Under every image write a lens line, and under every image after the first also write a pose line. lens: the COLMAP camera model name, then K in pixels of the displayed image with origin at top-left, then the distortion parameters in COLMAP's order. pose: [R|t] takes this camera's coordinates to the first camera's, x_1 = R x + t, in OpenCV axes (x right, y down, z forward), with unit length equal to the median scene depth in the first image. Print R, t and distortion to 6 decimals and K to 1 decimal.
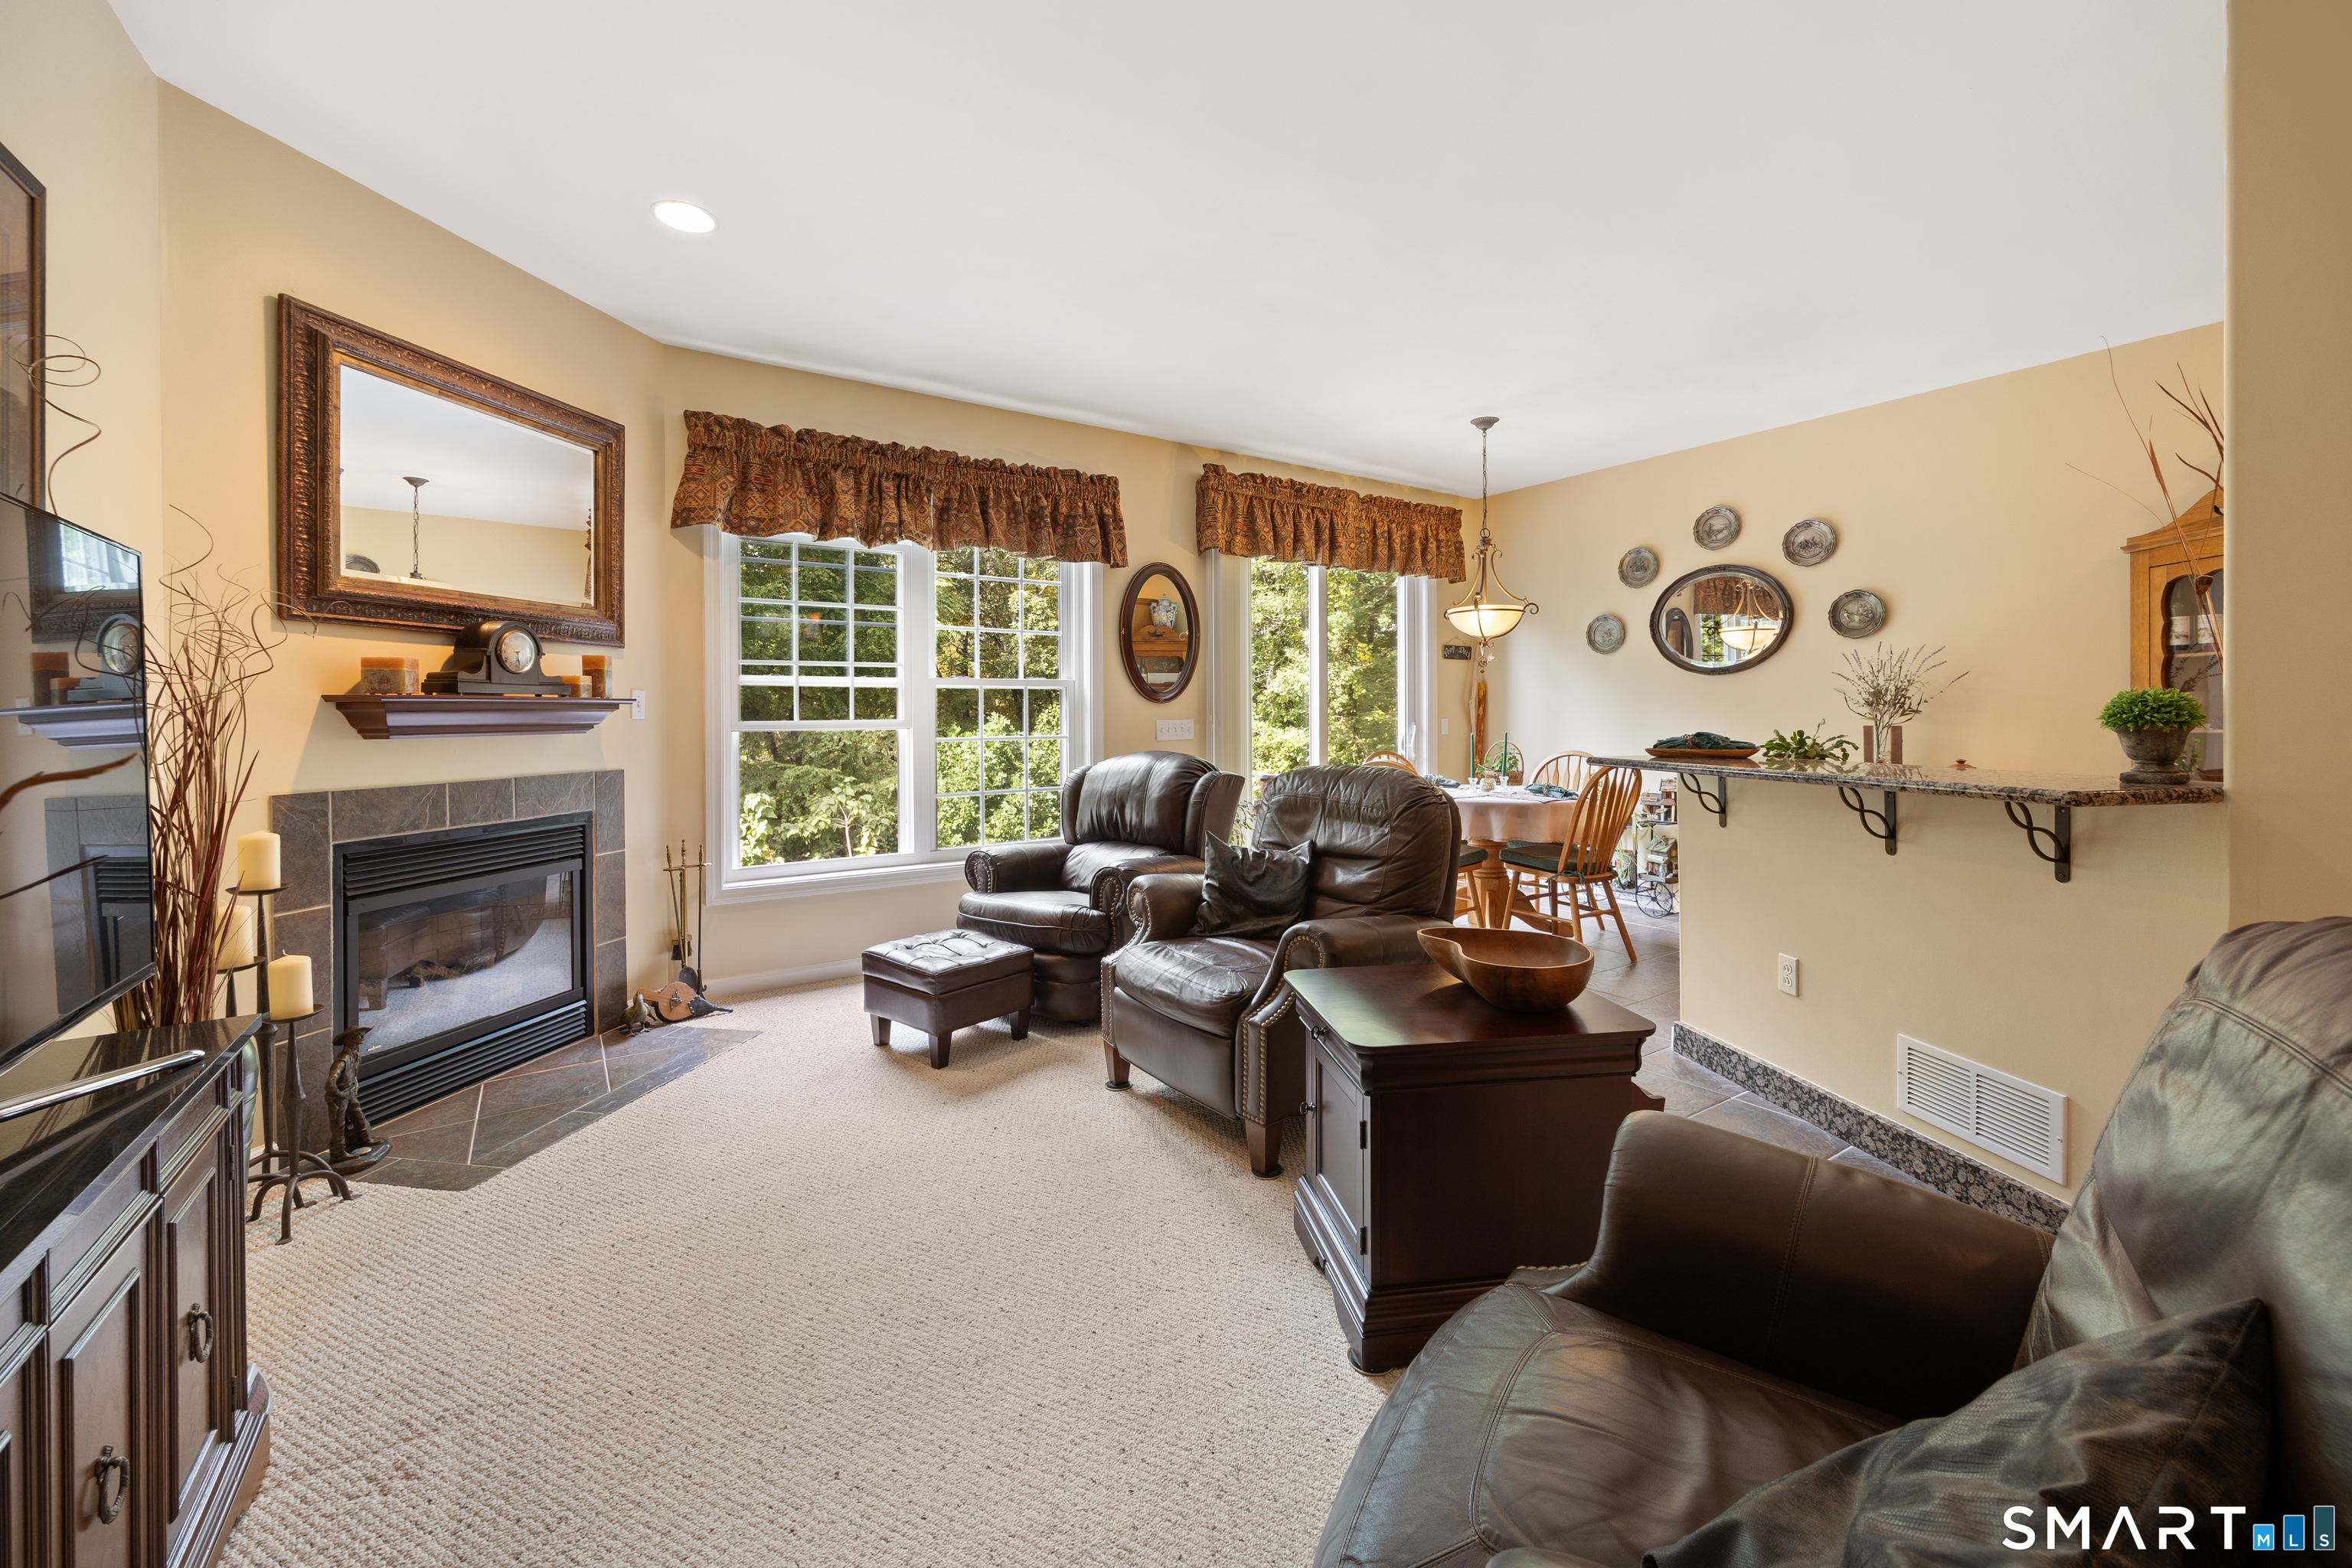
lens RADIAL K [[926.4, 0, 1183.7], [0, 926.4, 717.3], [0, 0, 1]] dist [0.001706, -0.001238]
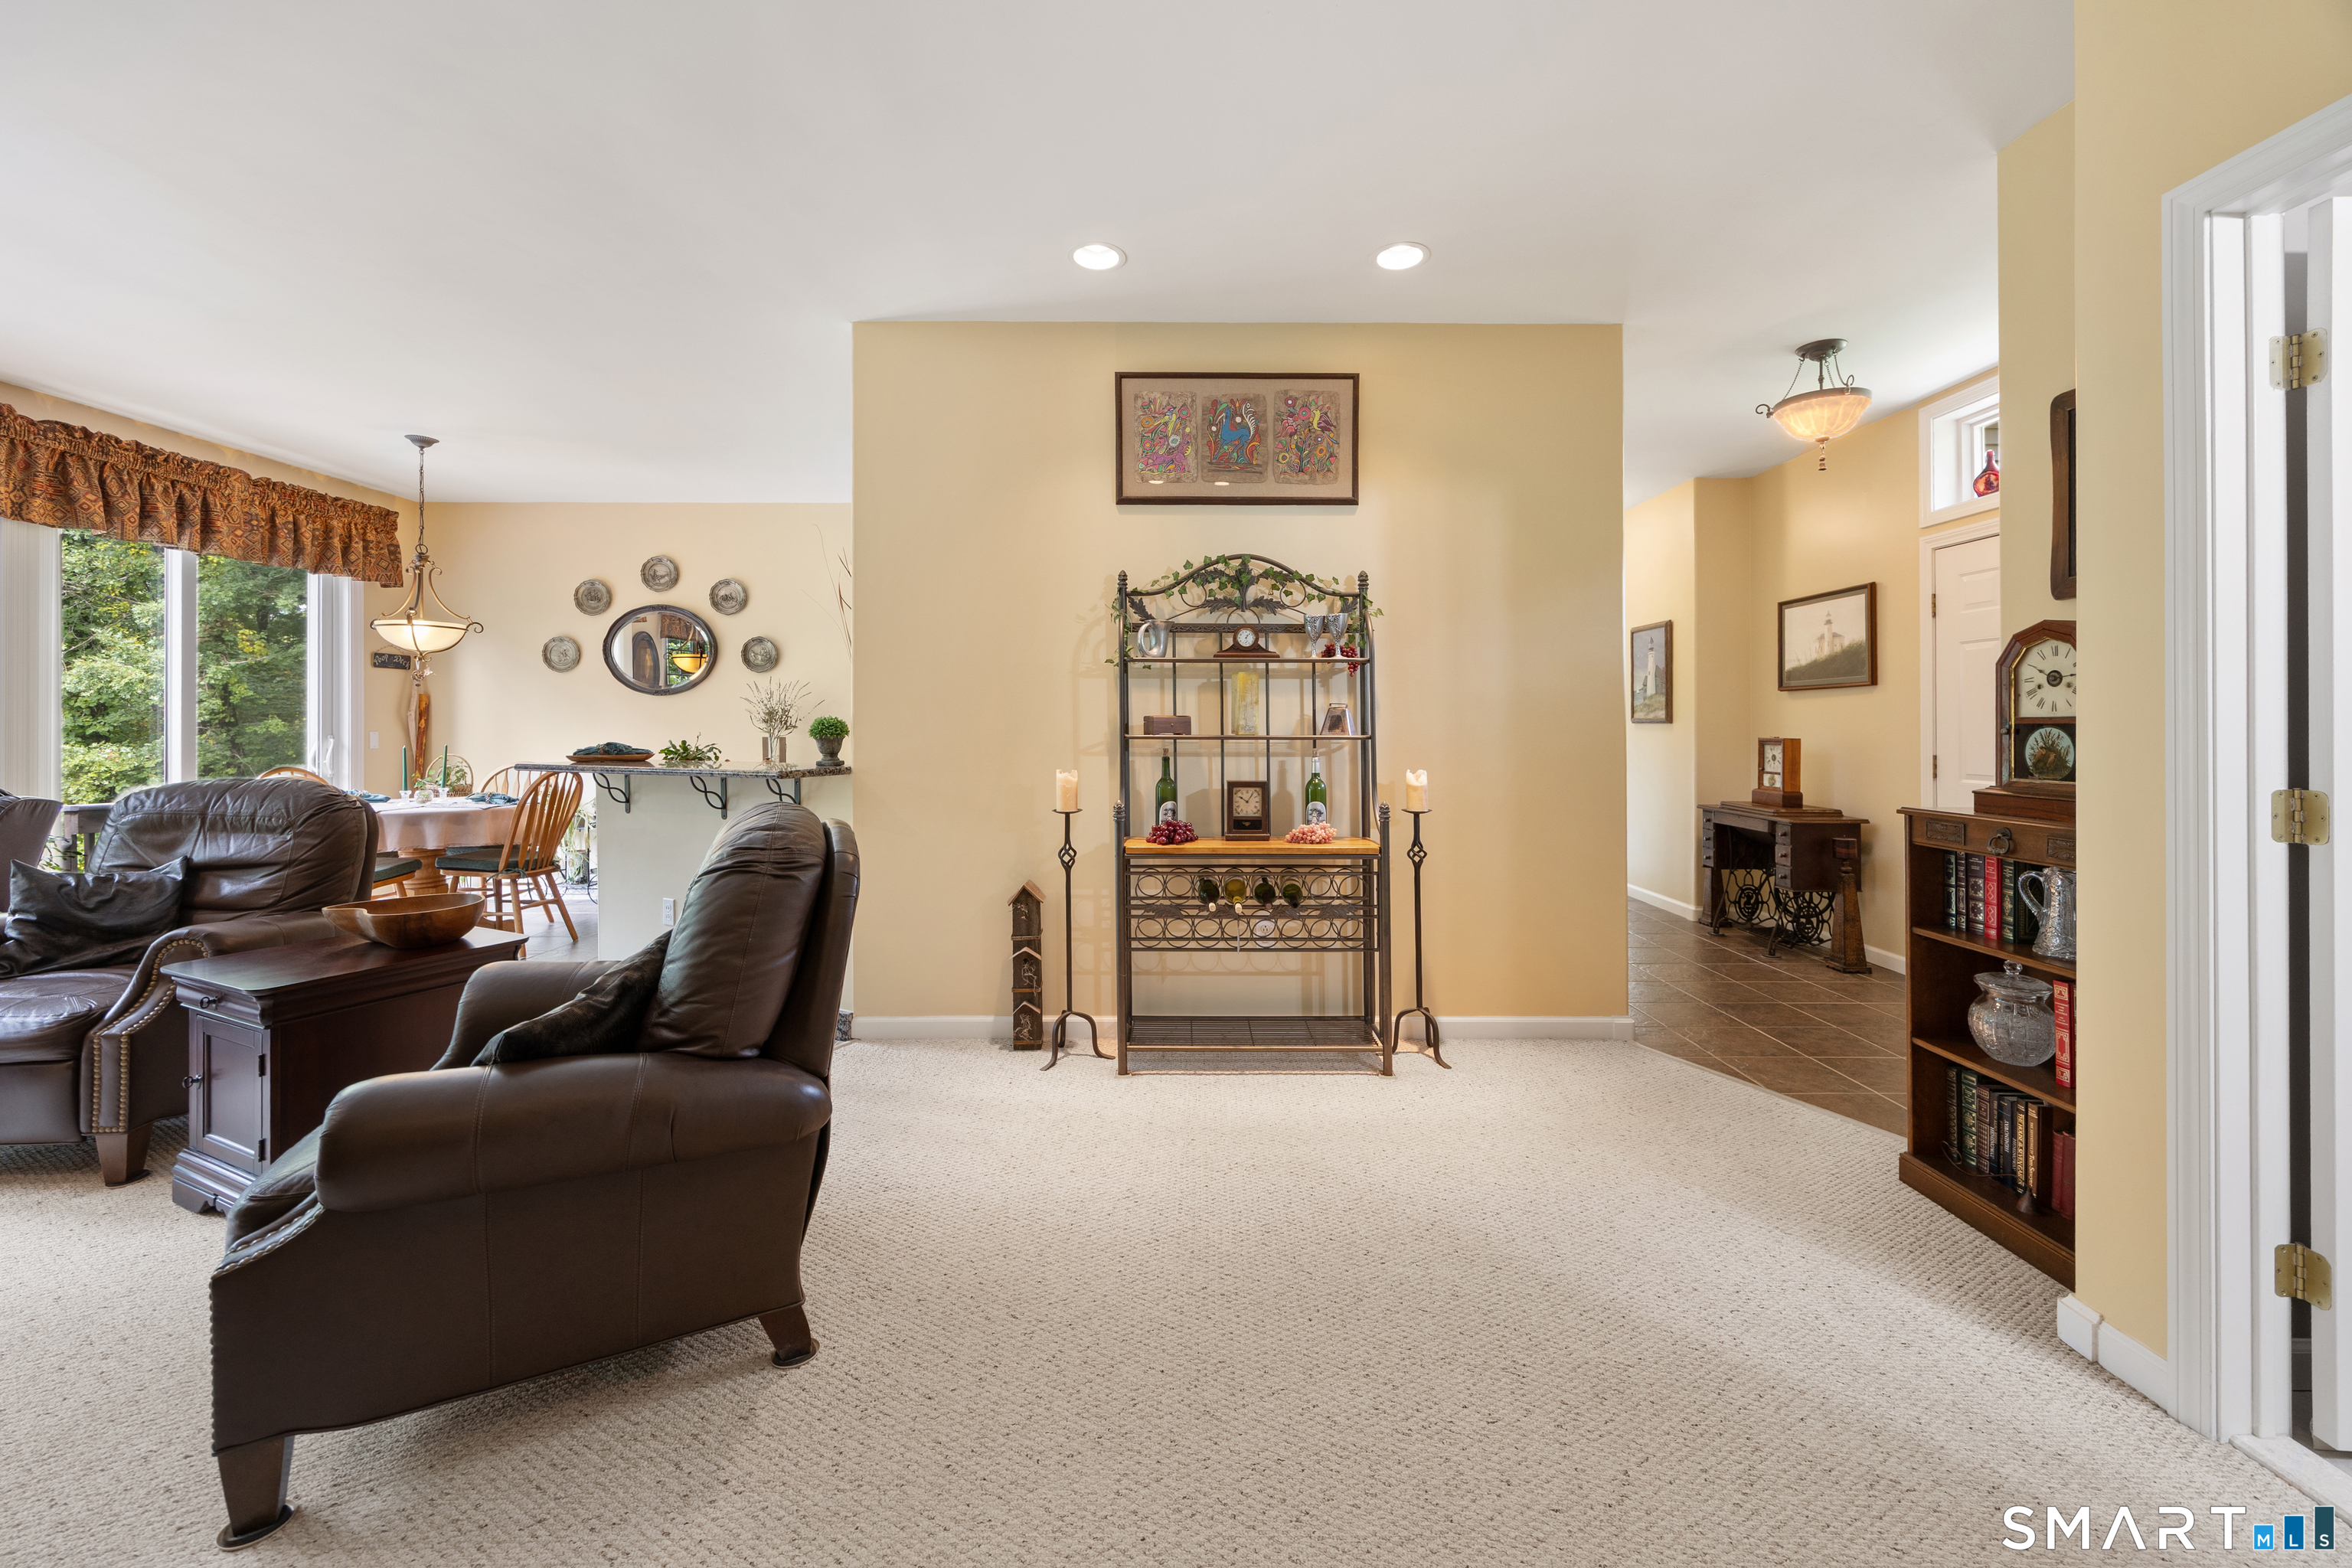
lens RADIAL K [[926.4, 0, 1173.8], [0, 926.4, 726.0], [0, 0, 1]] dist [0.001706, -0.001238]
pose [[0.559805, 0.004652, 0.828612, -0.056750], [-0.001536, 0.999988, -0.004577, -0.001449], [-0.828623, 0.001289, 0.559805, -0.262278]]
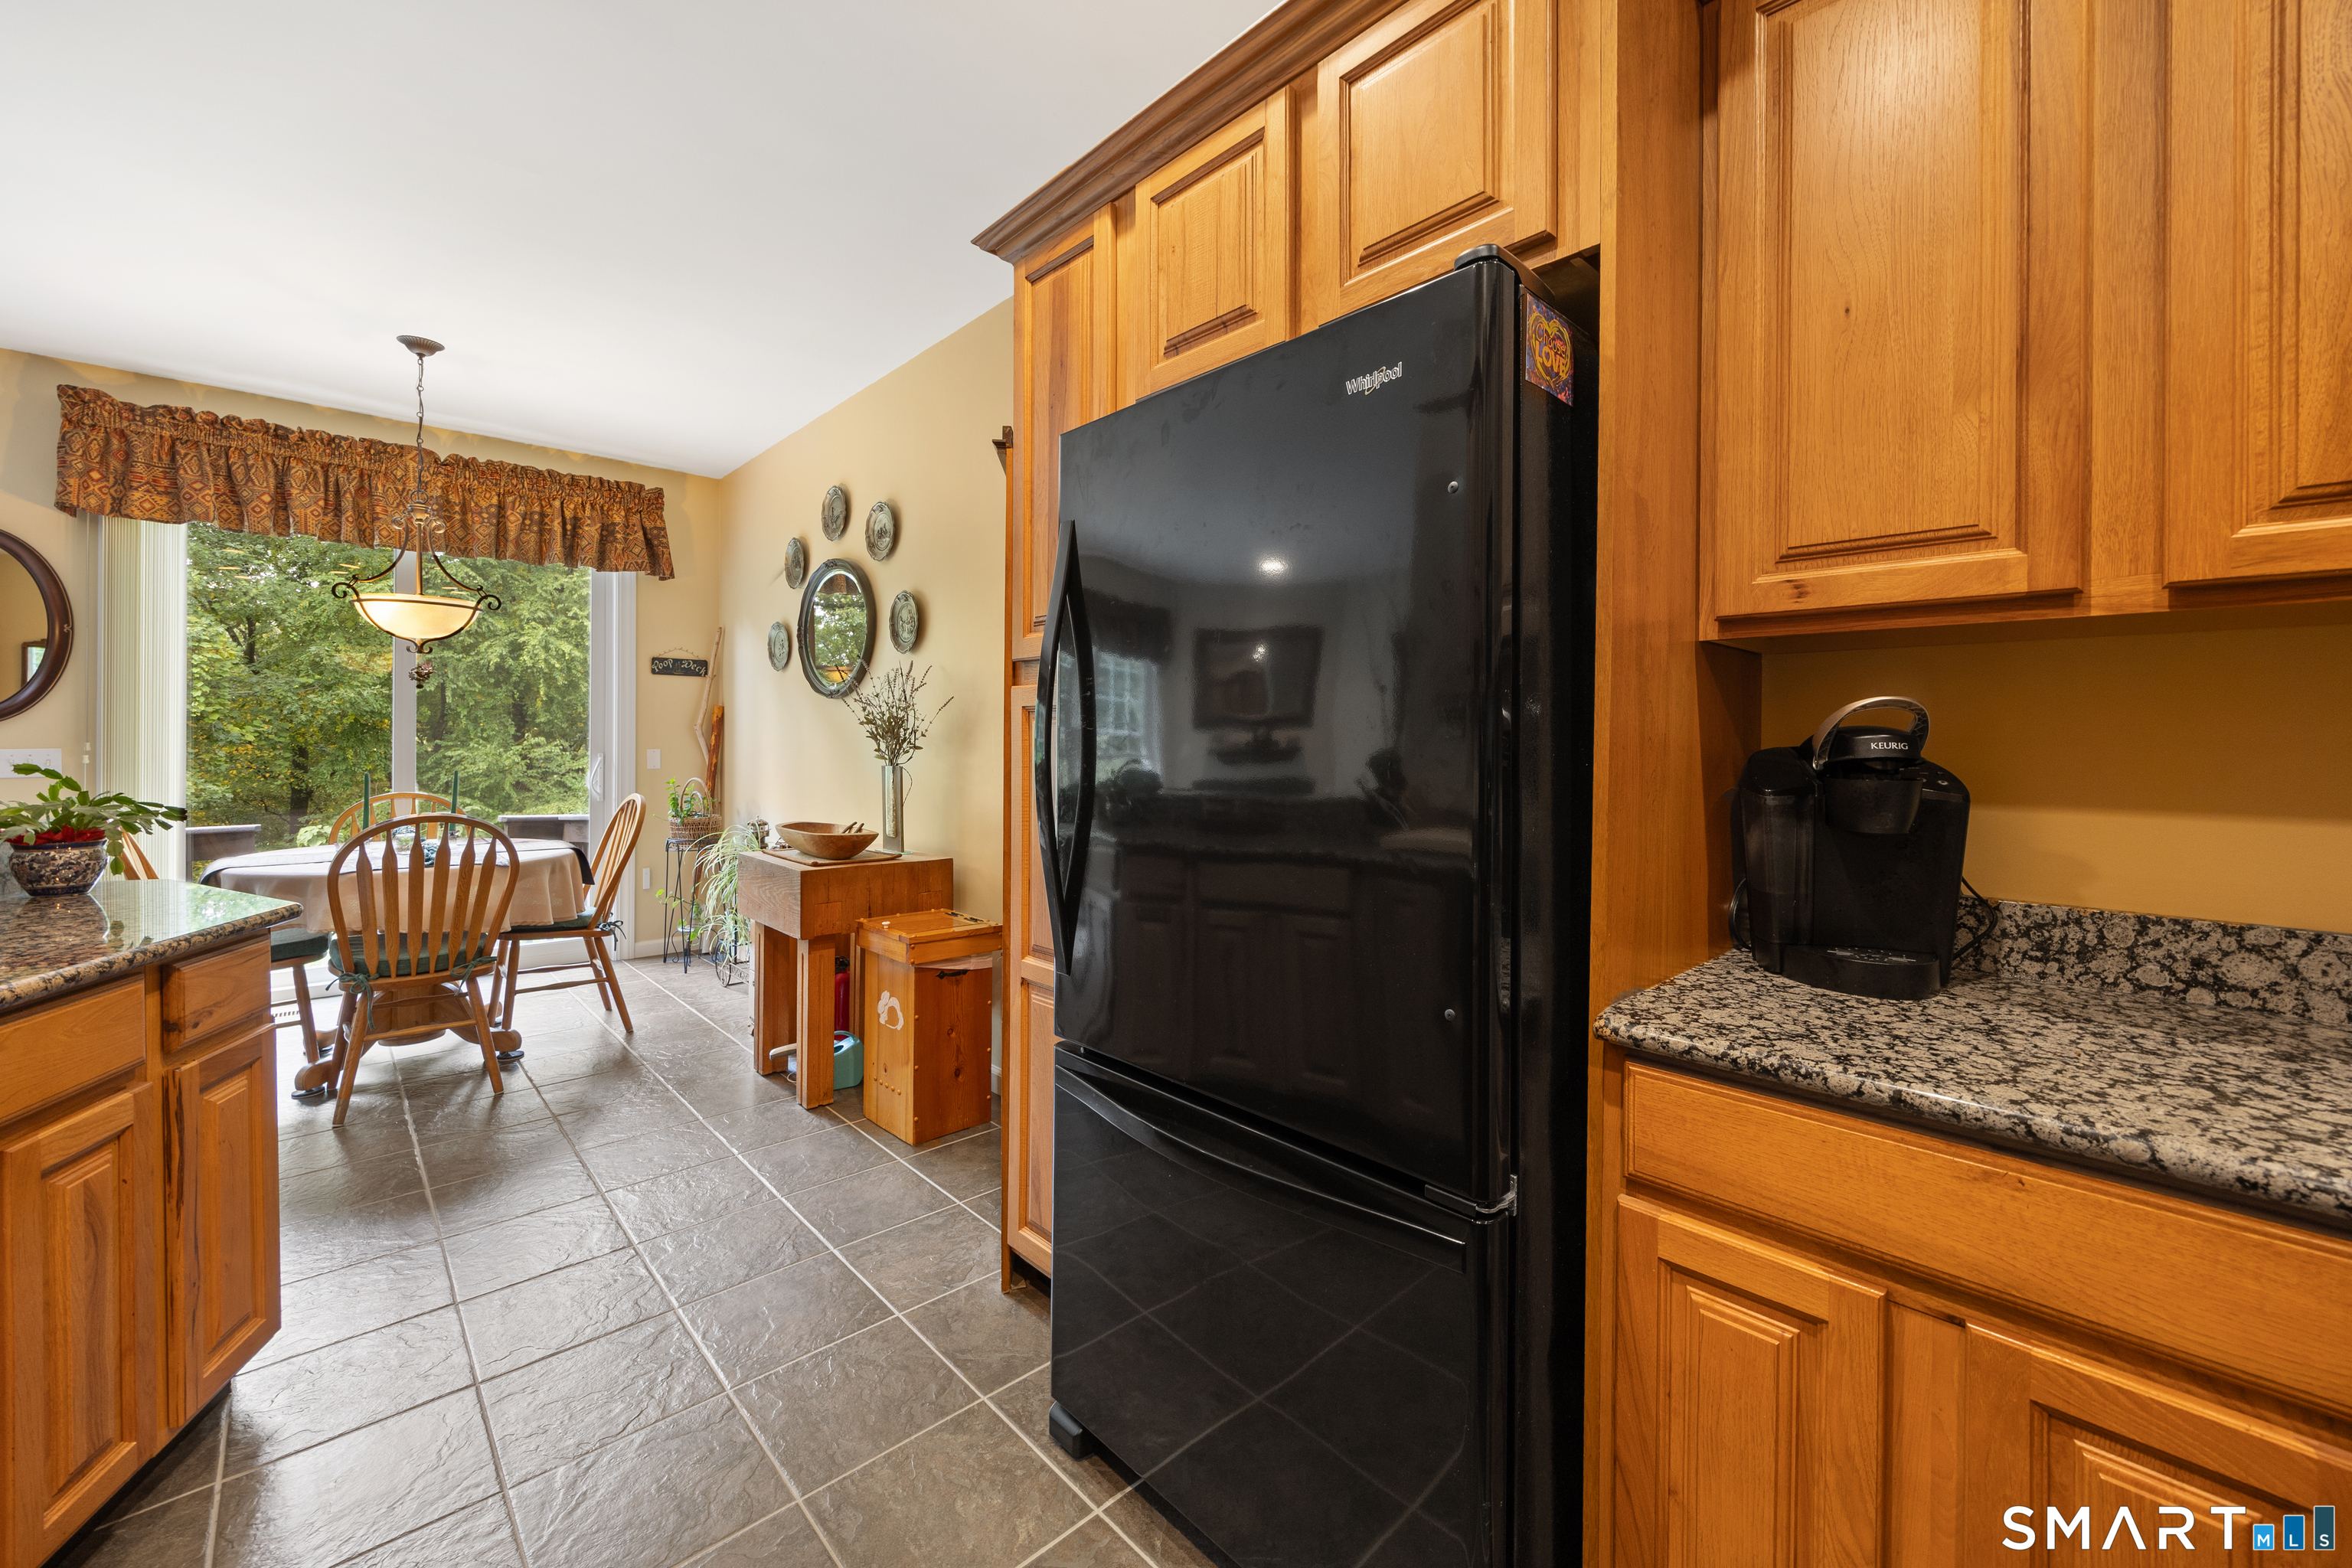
lens RADIAL K [[926.4, 0, 1178.9], [0, 926.4, 734.0], [0, 0, 1]] dist [0.001706, -0.001238]
pose [[0.988108, 0.013295, 0.153186, 0.839442], [-0.011368, 0.999845, -0.013450, -0.008907], [-0.153342, 0.011549, 0.988106, 0.196185]]
